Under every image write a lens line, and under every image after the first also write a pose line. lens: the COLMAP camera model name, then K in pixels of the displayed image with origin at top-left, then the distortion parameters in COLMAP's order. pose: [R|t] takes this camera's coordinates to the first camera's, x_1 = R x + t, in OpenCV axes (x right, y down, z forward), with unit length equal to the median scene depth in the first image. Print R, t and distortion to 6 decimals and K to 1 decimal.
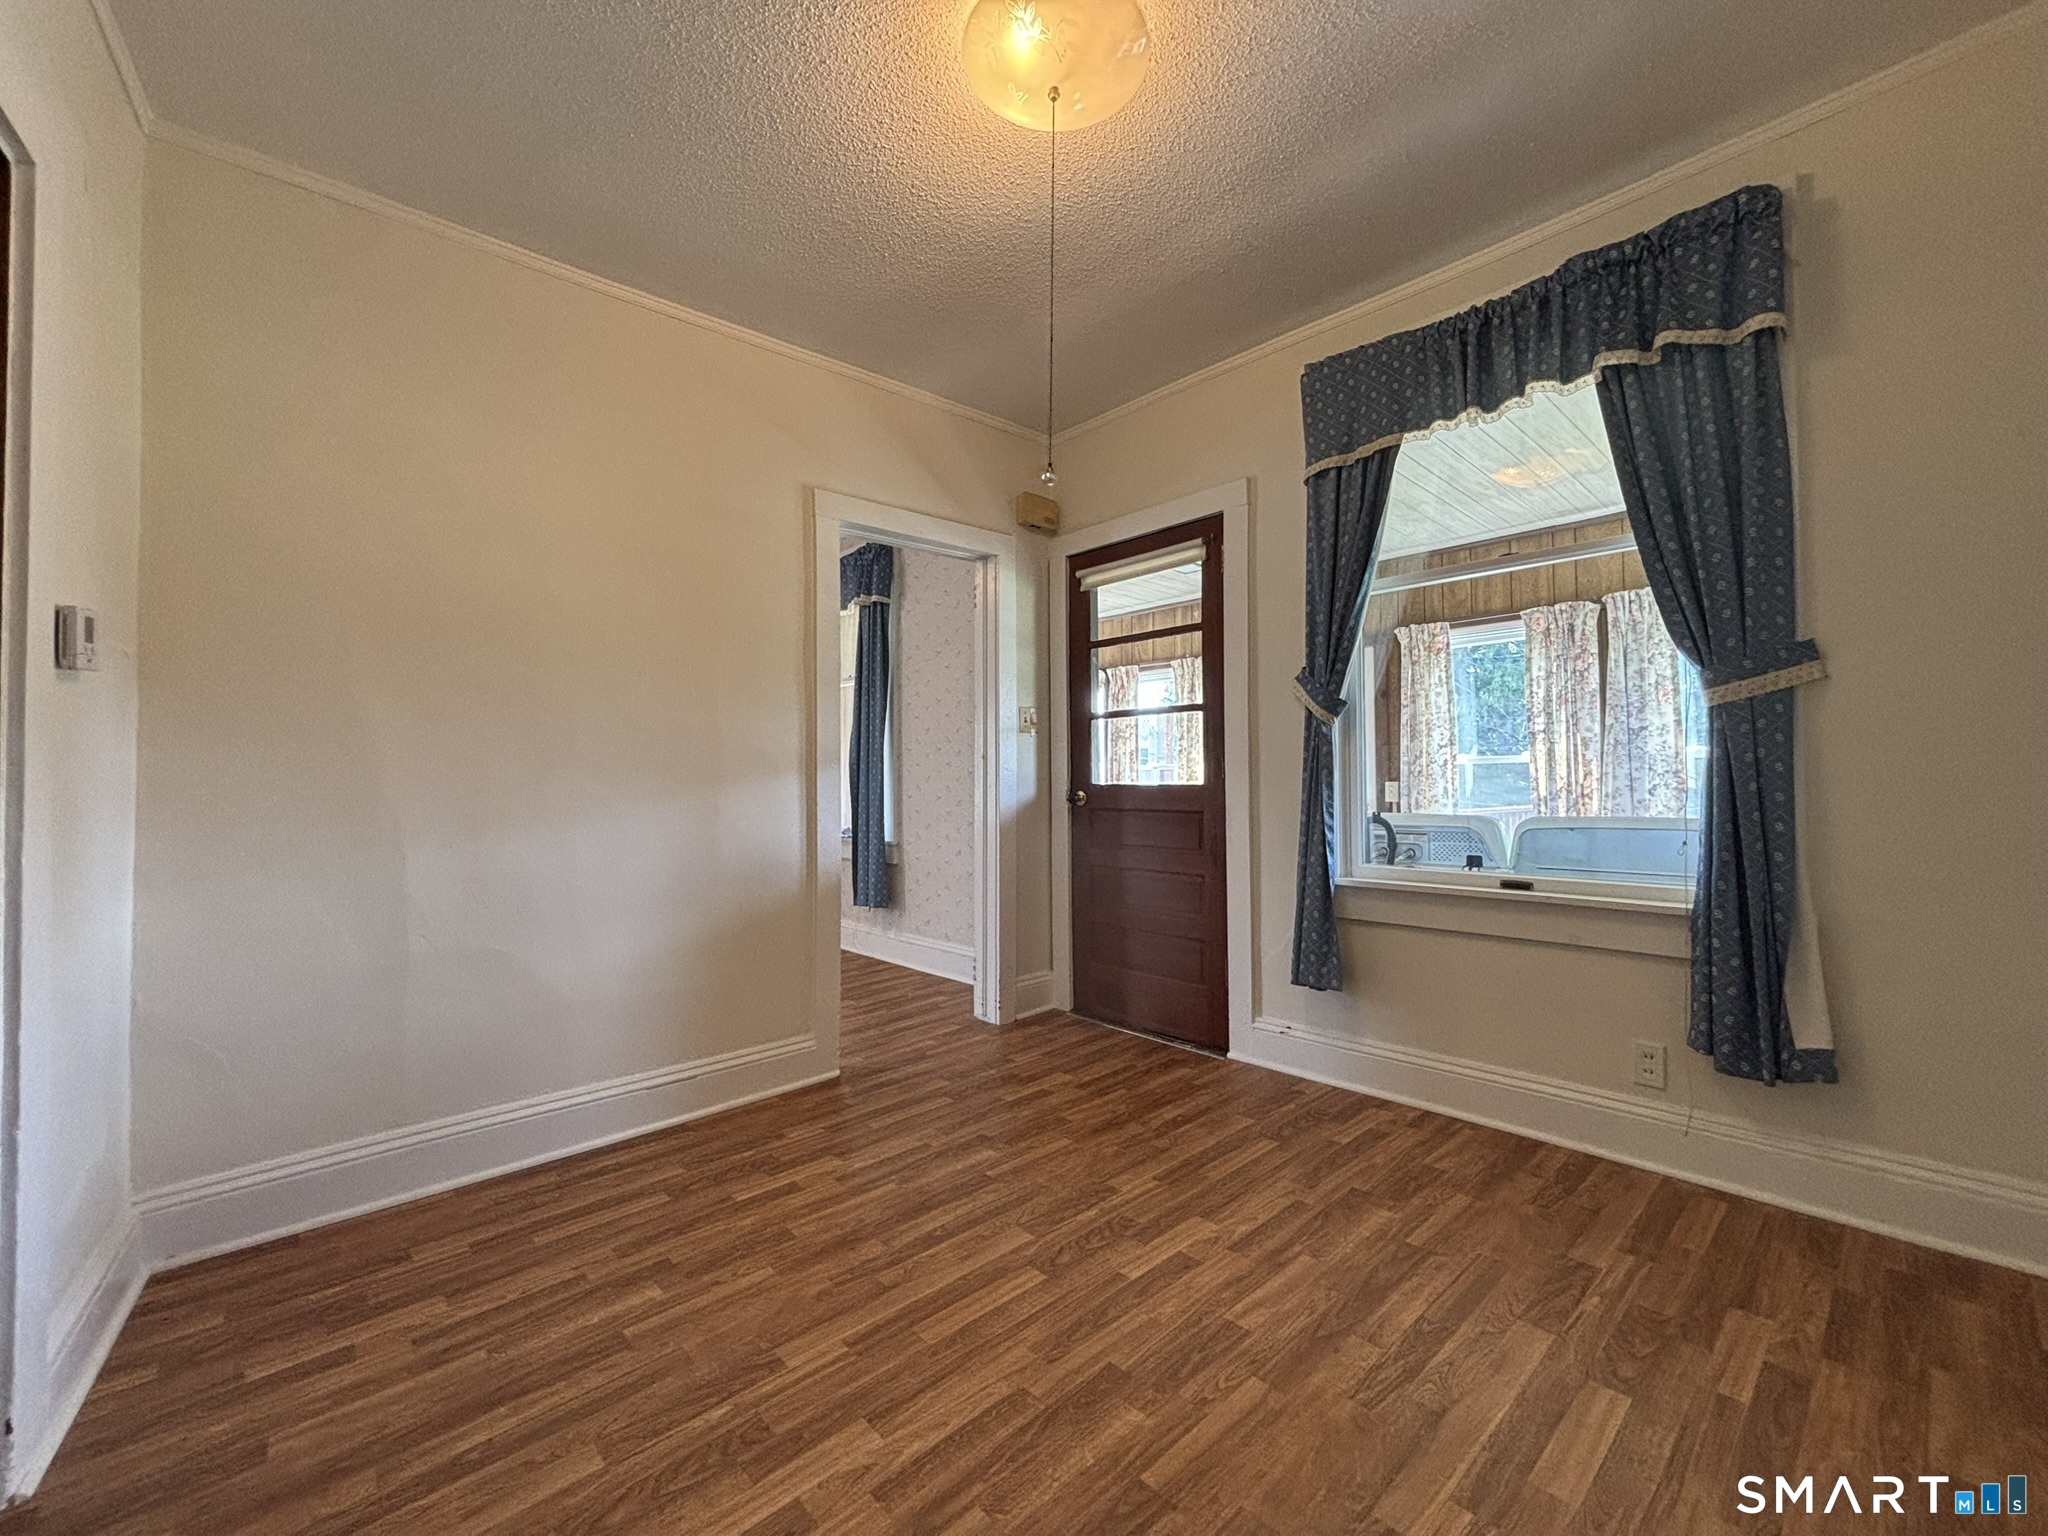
lens RADIAL K [[825.2, 0, 1015.6], [0, 825.2, 761.3], [0, 0, 1]] dist [-0.010402, -0.000292]
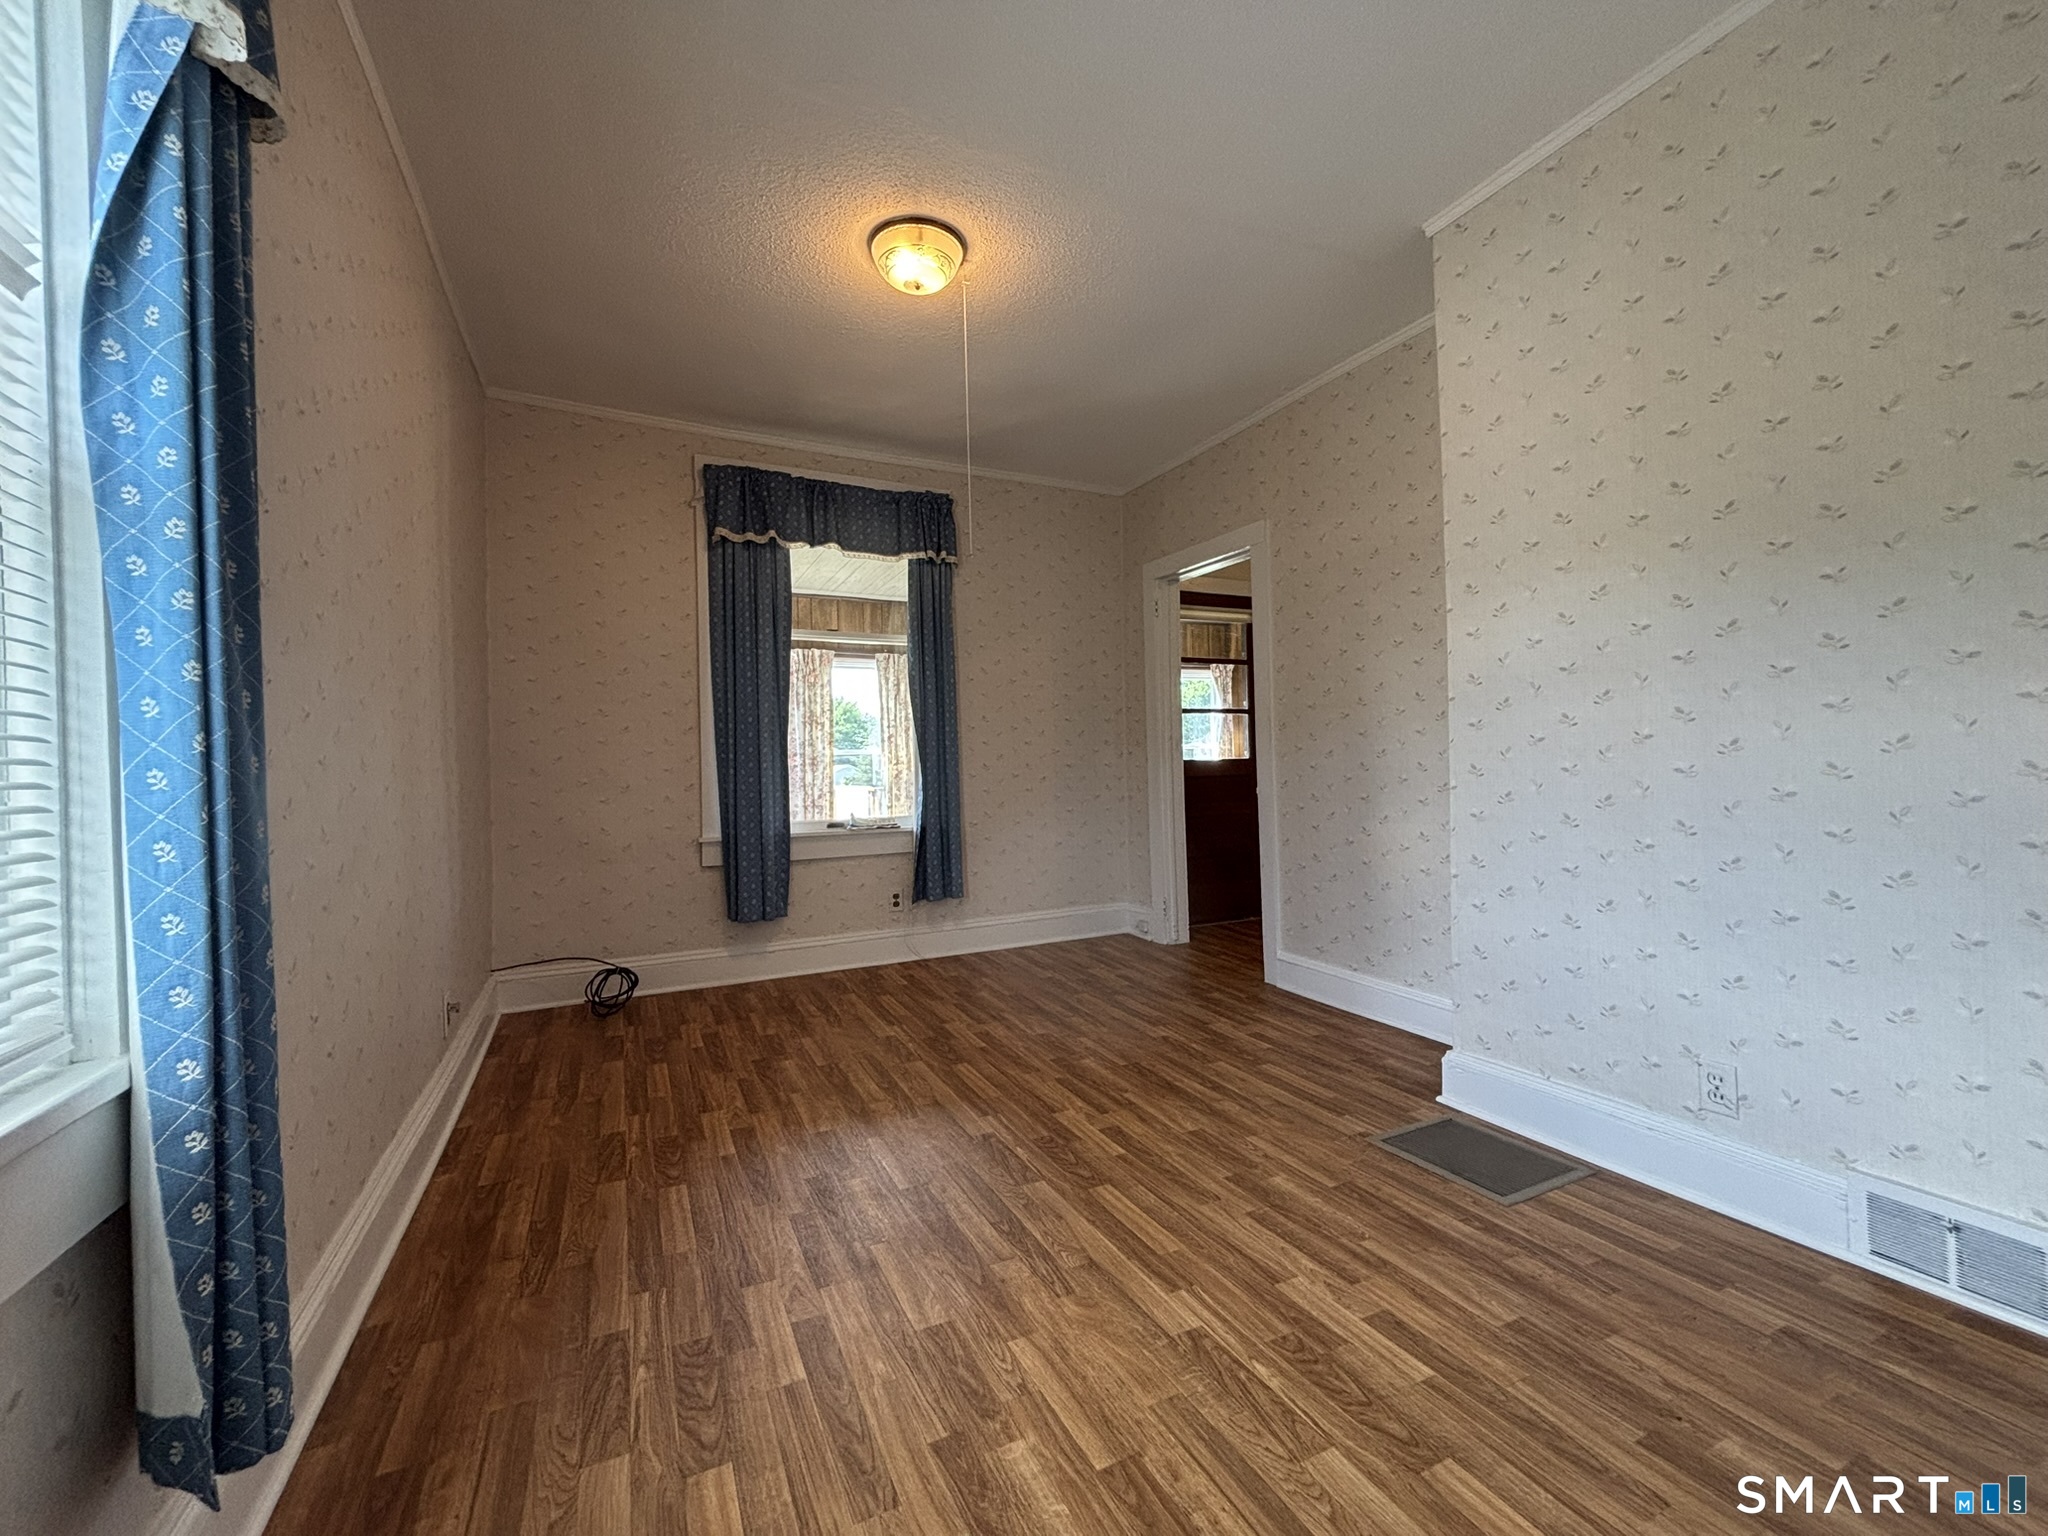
lens RADIAL K [[825.2, 0, 1015.6], [0, 825.2, 761.3], [0, 0, 1]] dist [-0.010402, -0.000292]
pose [[0.336524, -0.005306, 0.941660, -1.279197], [0.001151, 0.999986, 0.005223, 0.017633], [-0.941674, -0.000673, 0.336525, 0.837345]]
